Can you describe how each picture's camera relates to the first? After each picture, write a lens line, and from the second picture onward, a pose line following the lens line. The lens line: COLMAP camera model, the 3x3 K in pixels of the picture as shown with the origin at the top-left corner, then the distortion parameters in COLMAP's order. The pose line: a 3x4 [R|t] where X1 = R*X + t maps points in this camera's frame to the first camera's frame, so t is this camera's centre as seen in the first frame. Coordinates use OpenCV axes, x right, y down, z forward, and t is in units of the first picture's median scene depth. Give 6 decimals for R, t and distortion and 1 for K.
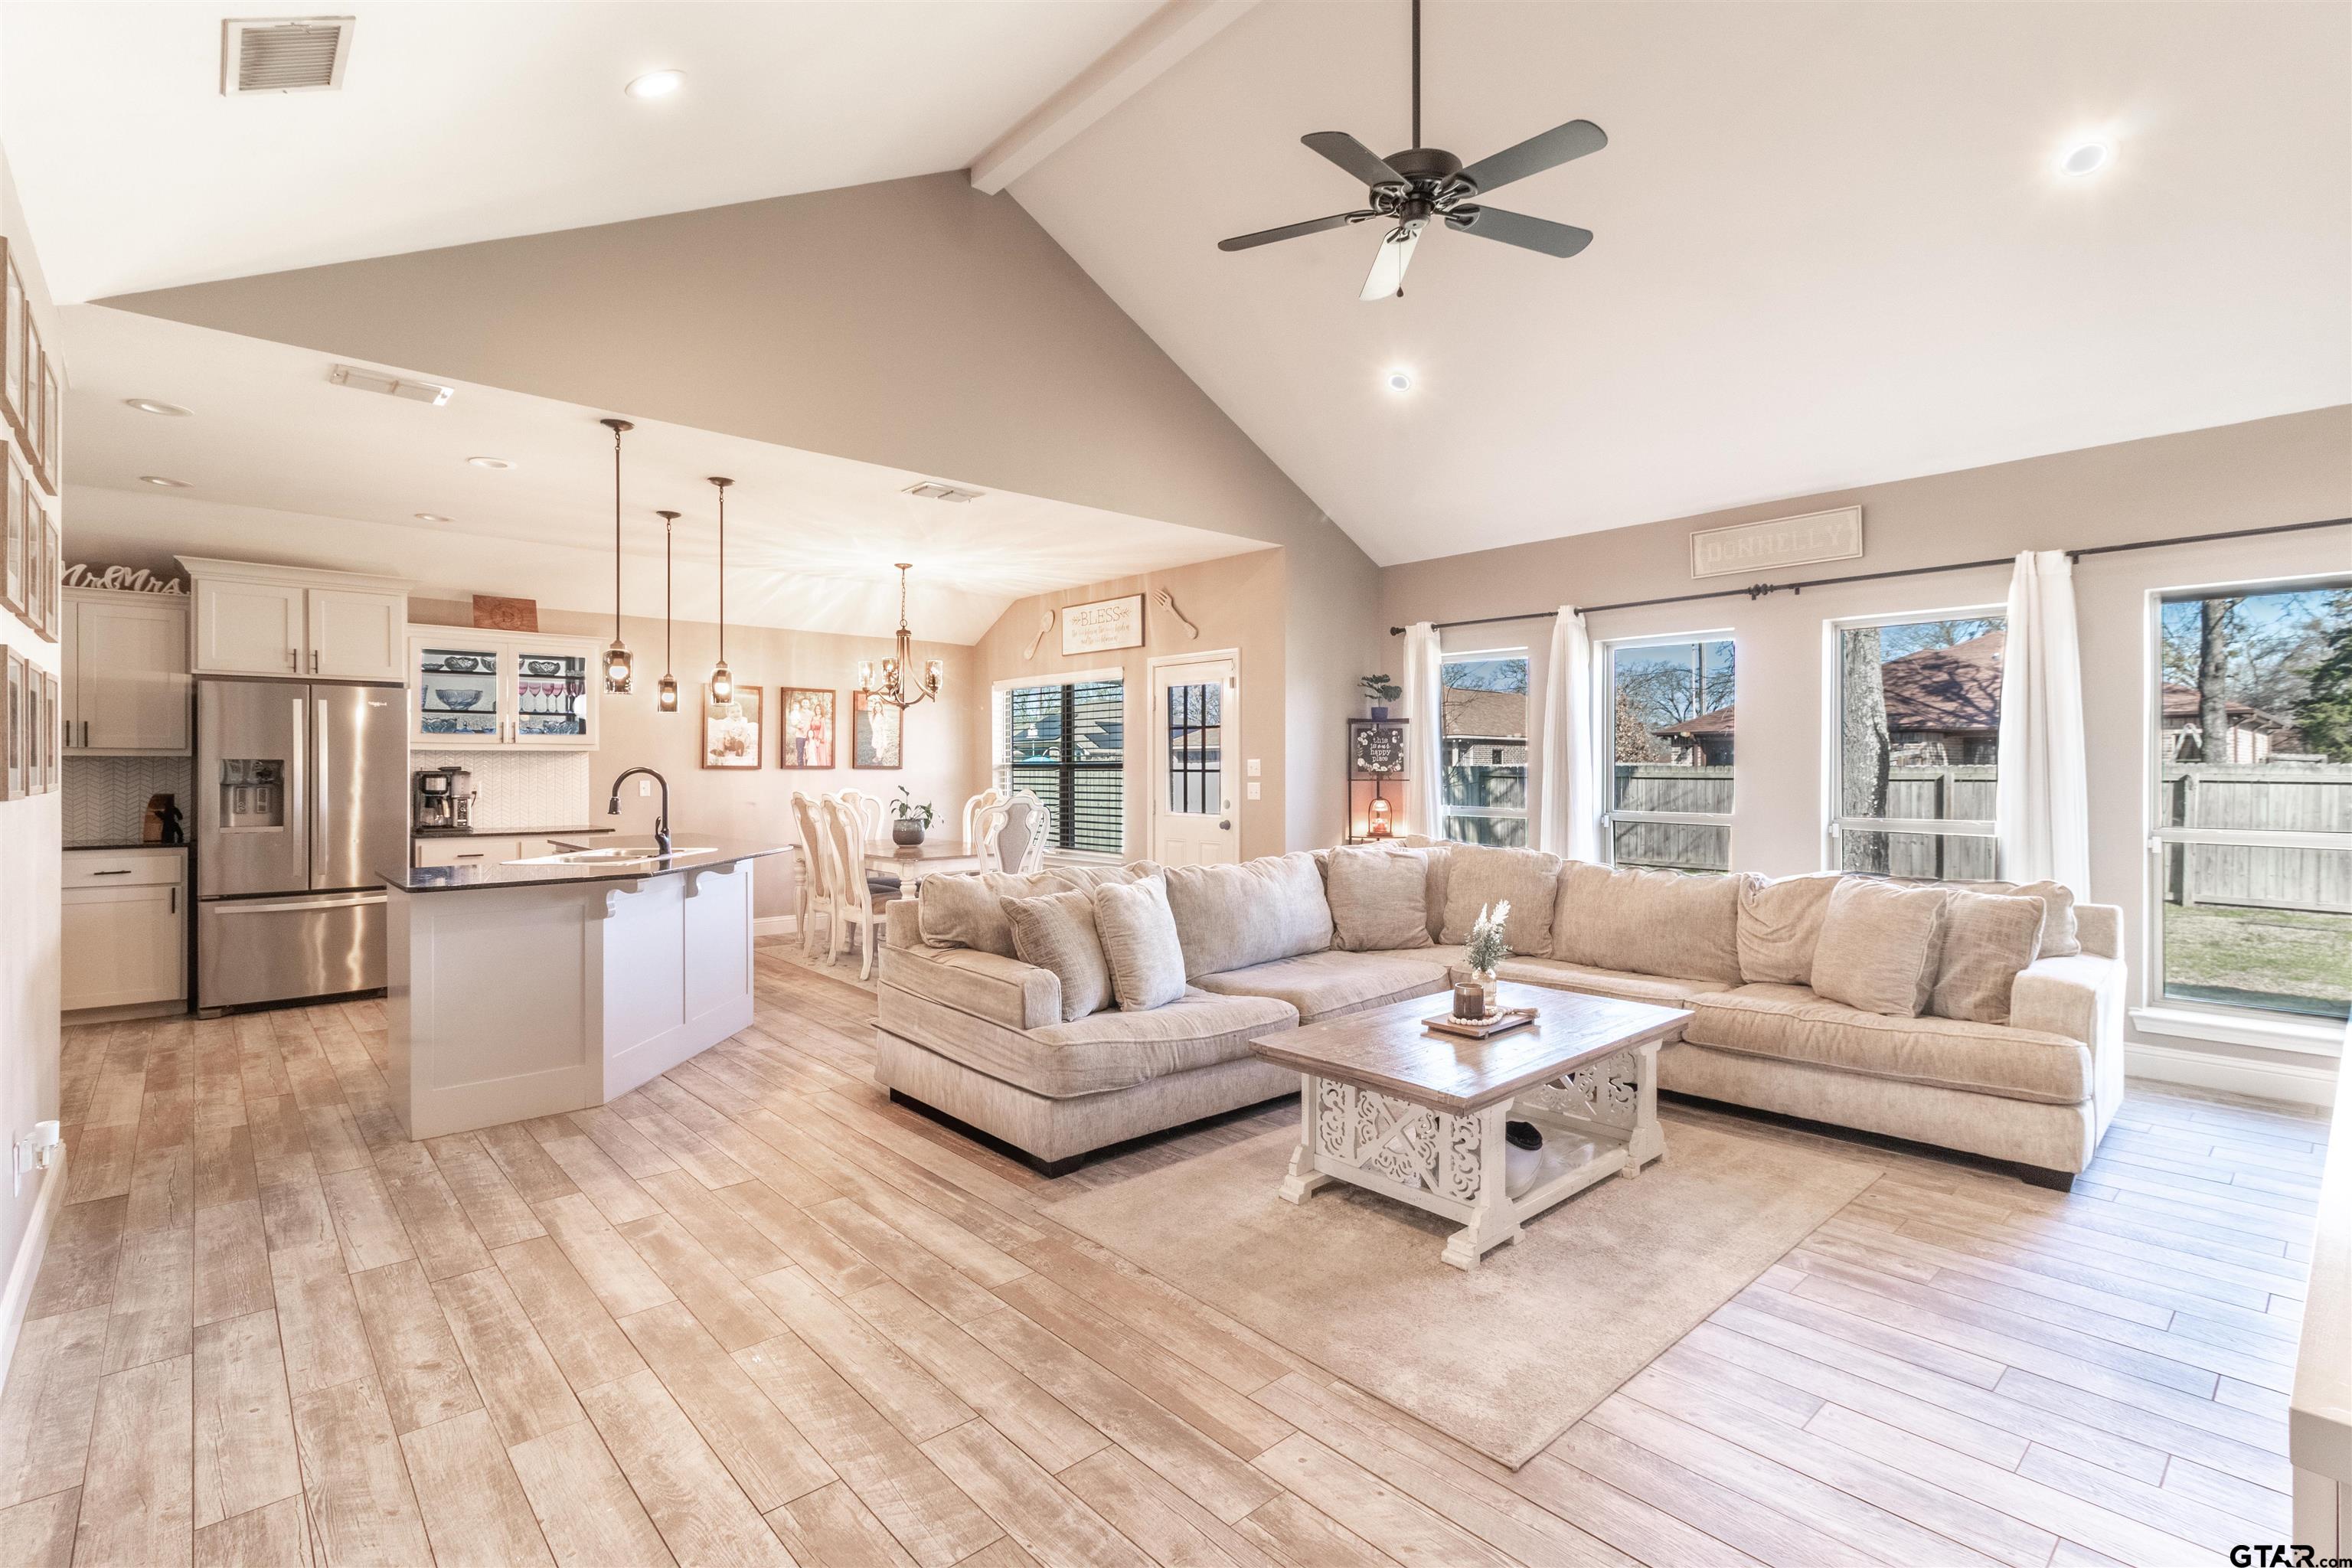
lens RADIAL K [[1086.8, 0, 1181.1], [0, 1086.8, 768.9], [0, 0, 1]] dist [0.000221, -0.000626]
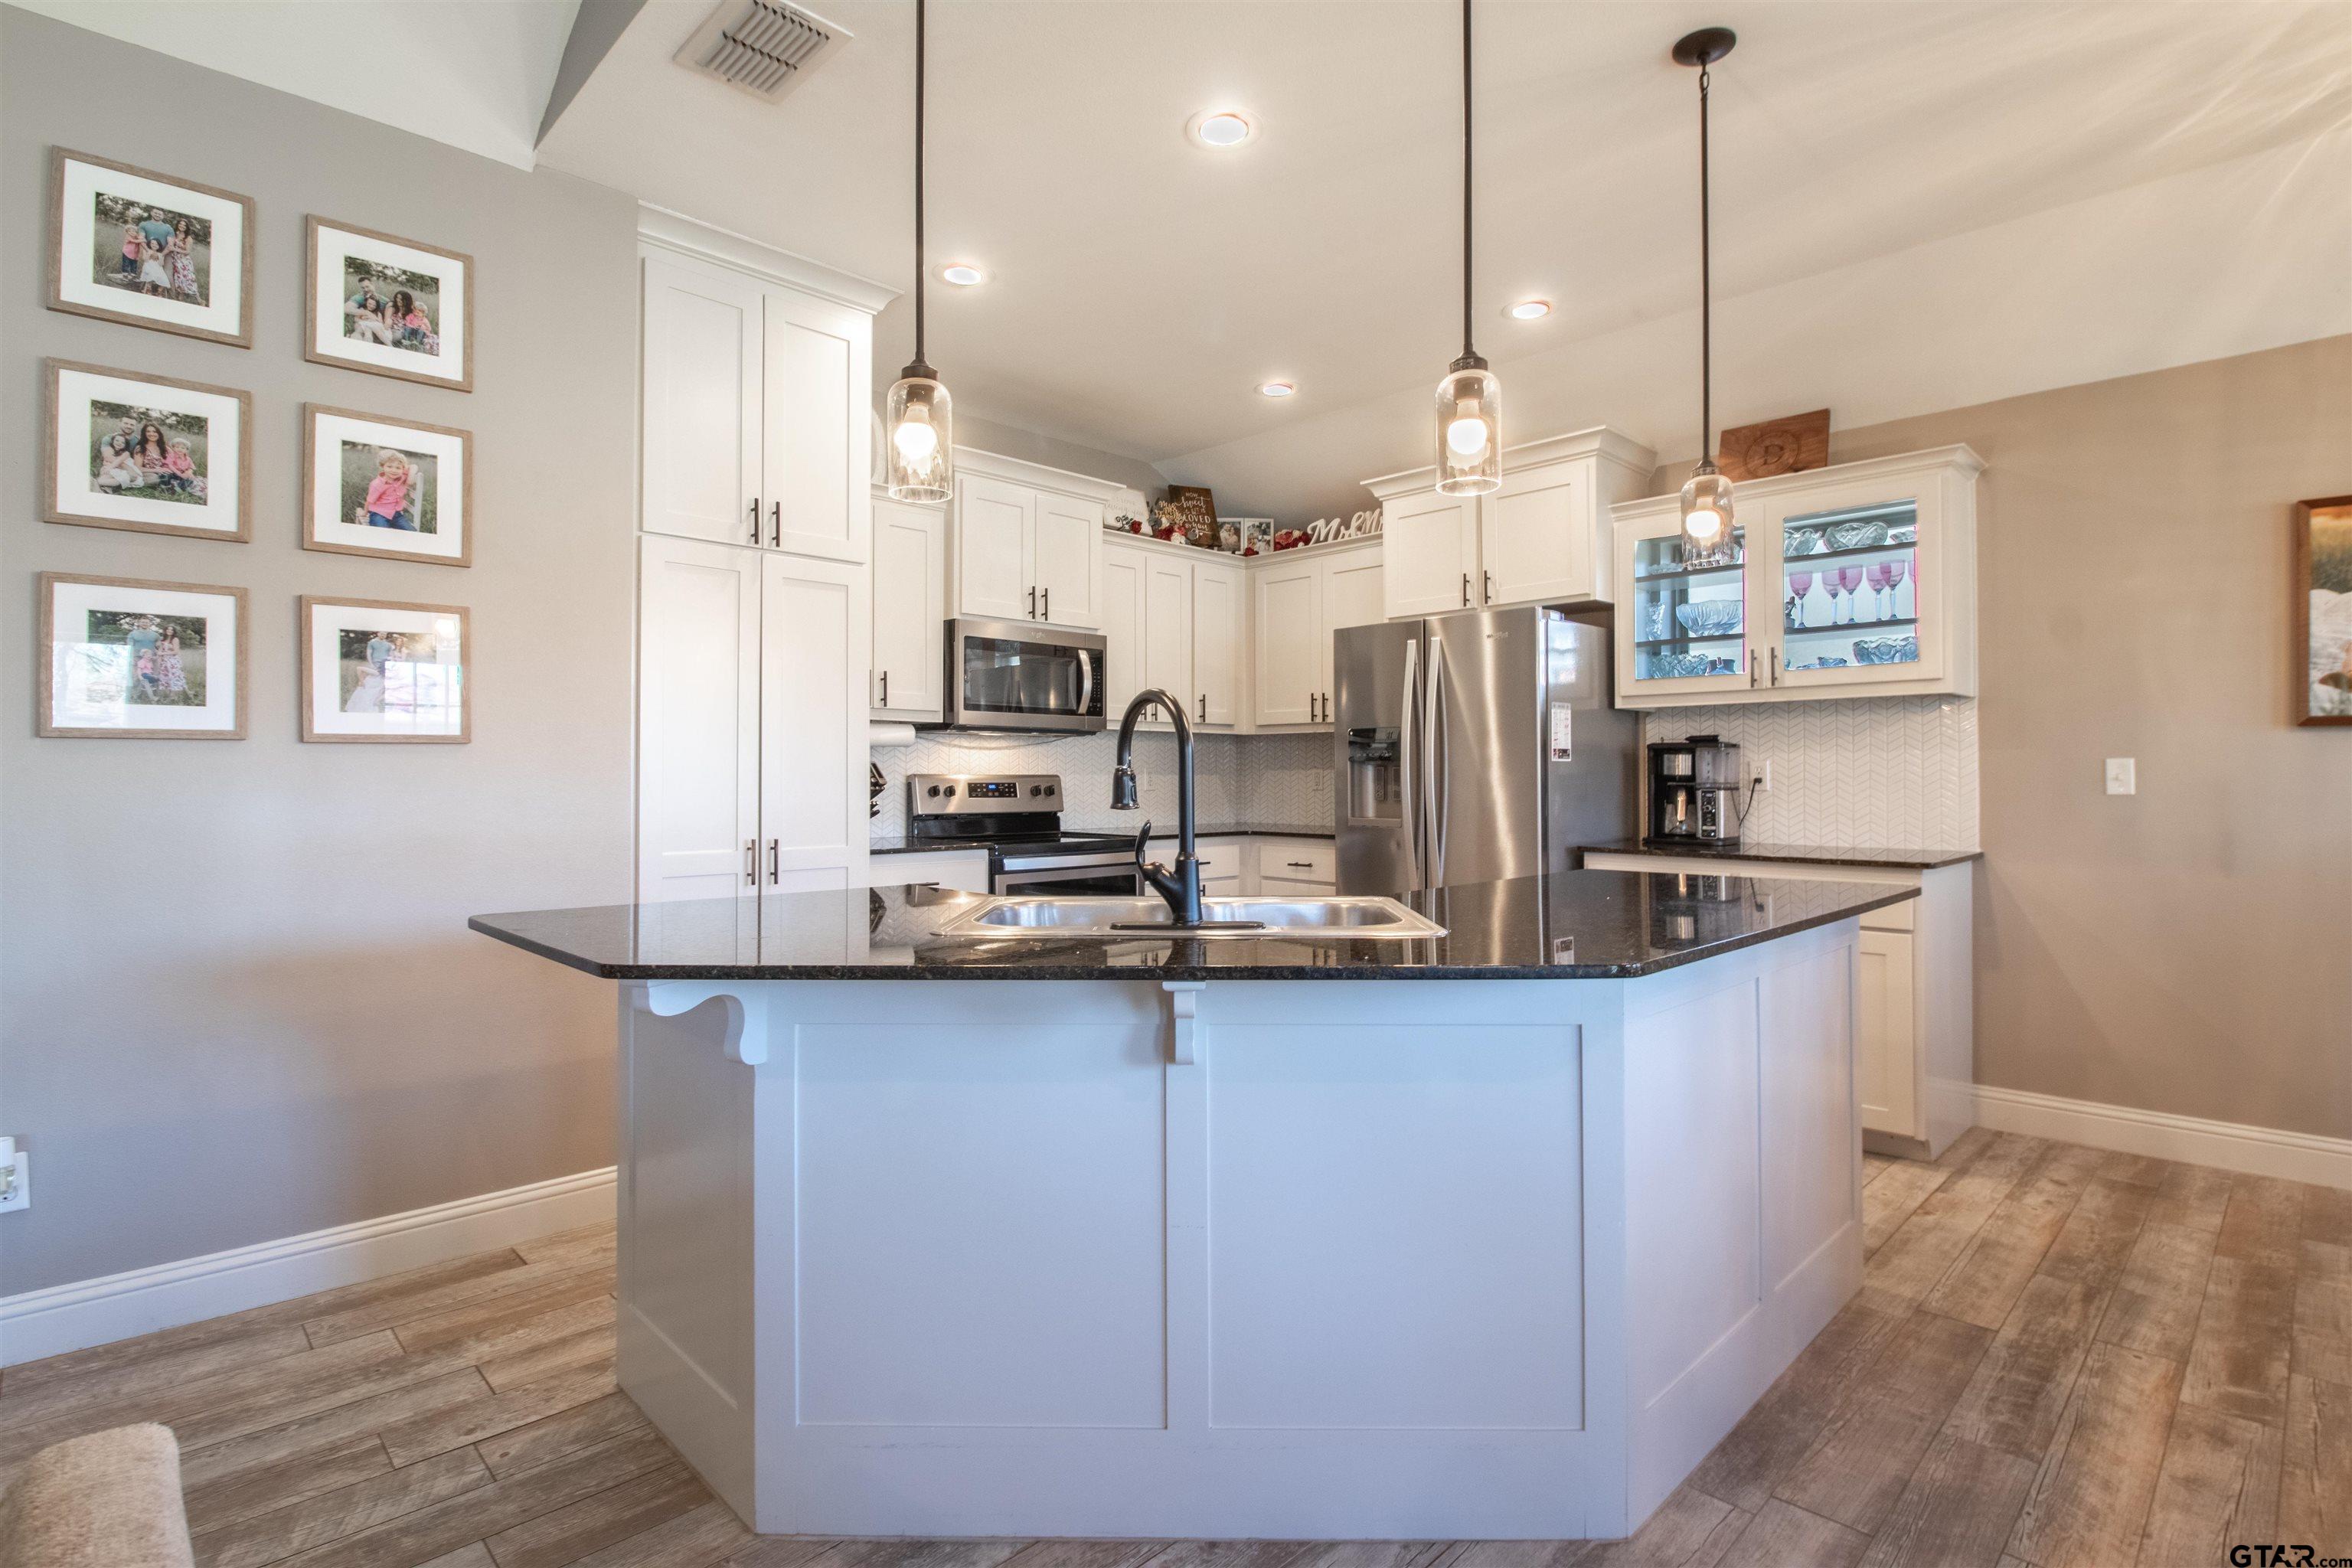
lens RADIAL K [[1144.3, 0, 1159.8], [0, 1144.3, 768.3], [0, 0, 1]] dist [-0.015113, -0.003675]
pose [[0.027325, -0.008806, -0.999588, -0.069611], [-0.000267, 0.999961, -0.008816, 0.021186], [0.999627, 0.000507, 0.027322, 0.692970]]
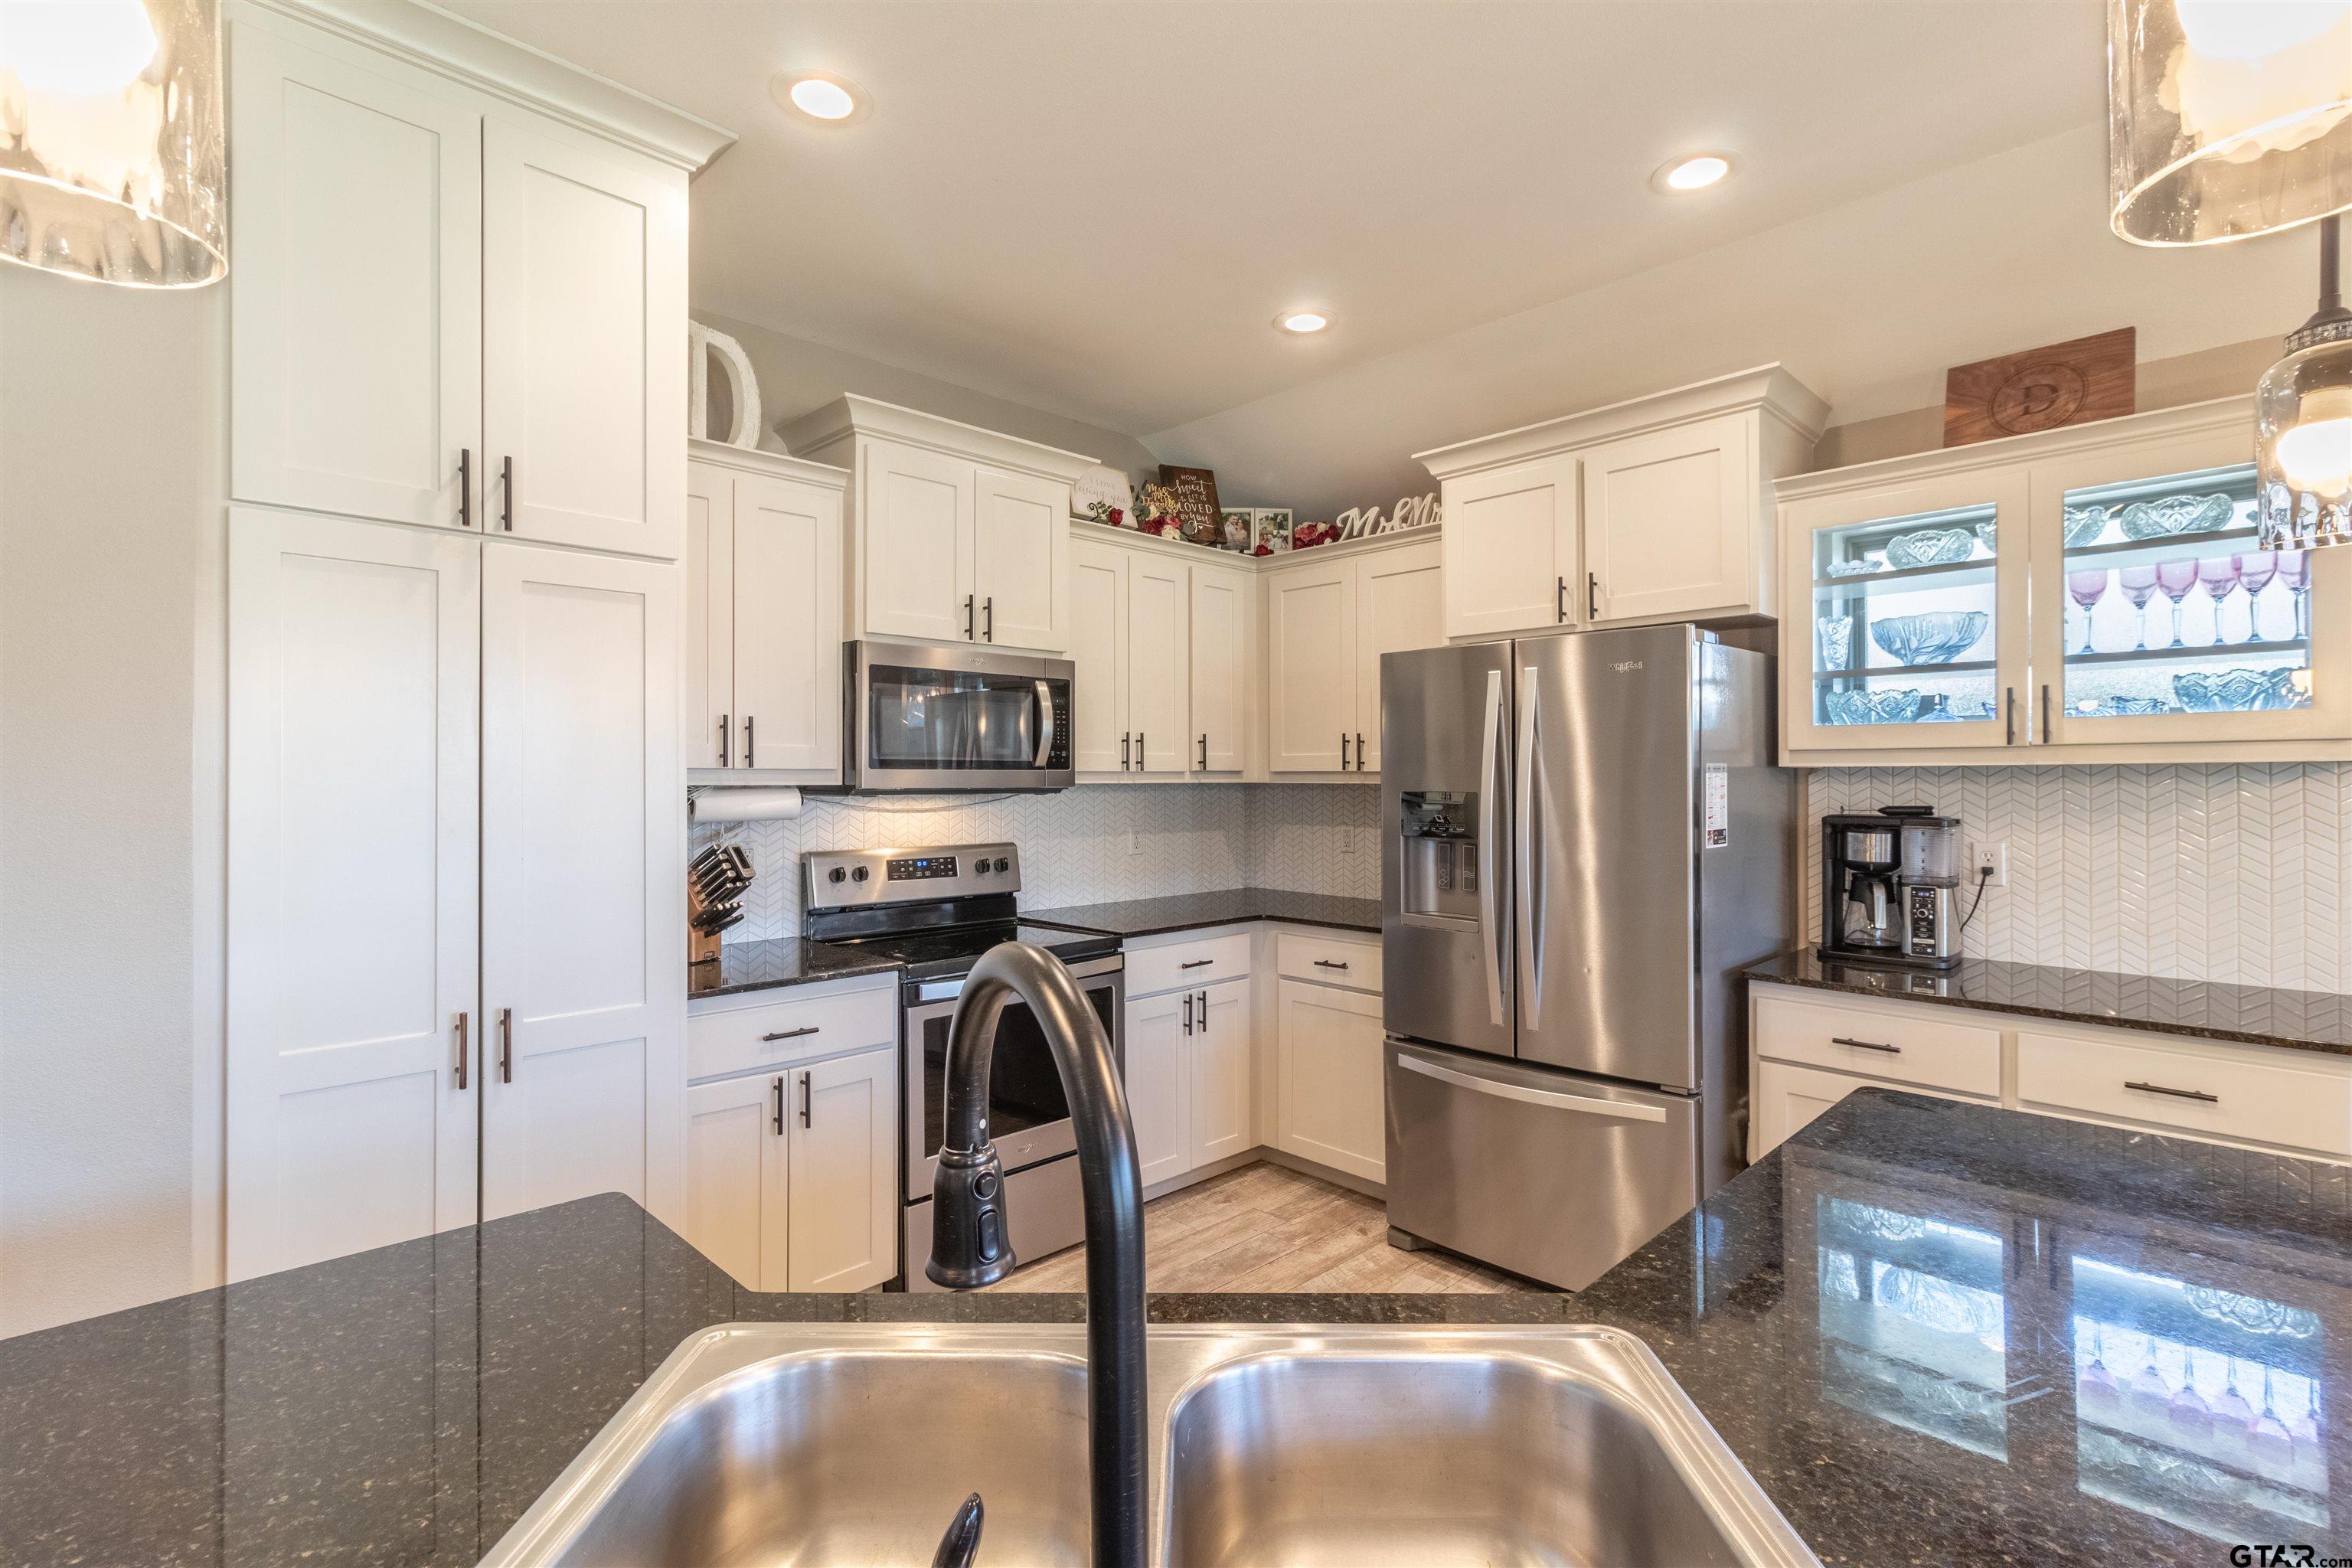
lens RADIAL K [[1086.8, 0, 1186.8], [0, 1086.8, 783.1], [0, 0, 1]] dist [0.000221, -0.000626]
pose [[0.046357, 0.005908, -0.998907, -0.273170], [0.002588, 0.999978, 0.006034, -0.013784], [0.998922, -0.002865, 0.046341, 0.708242]]
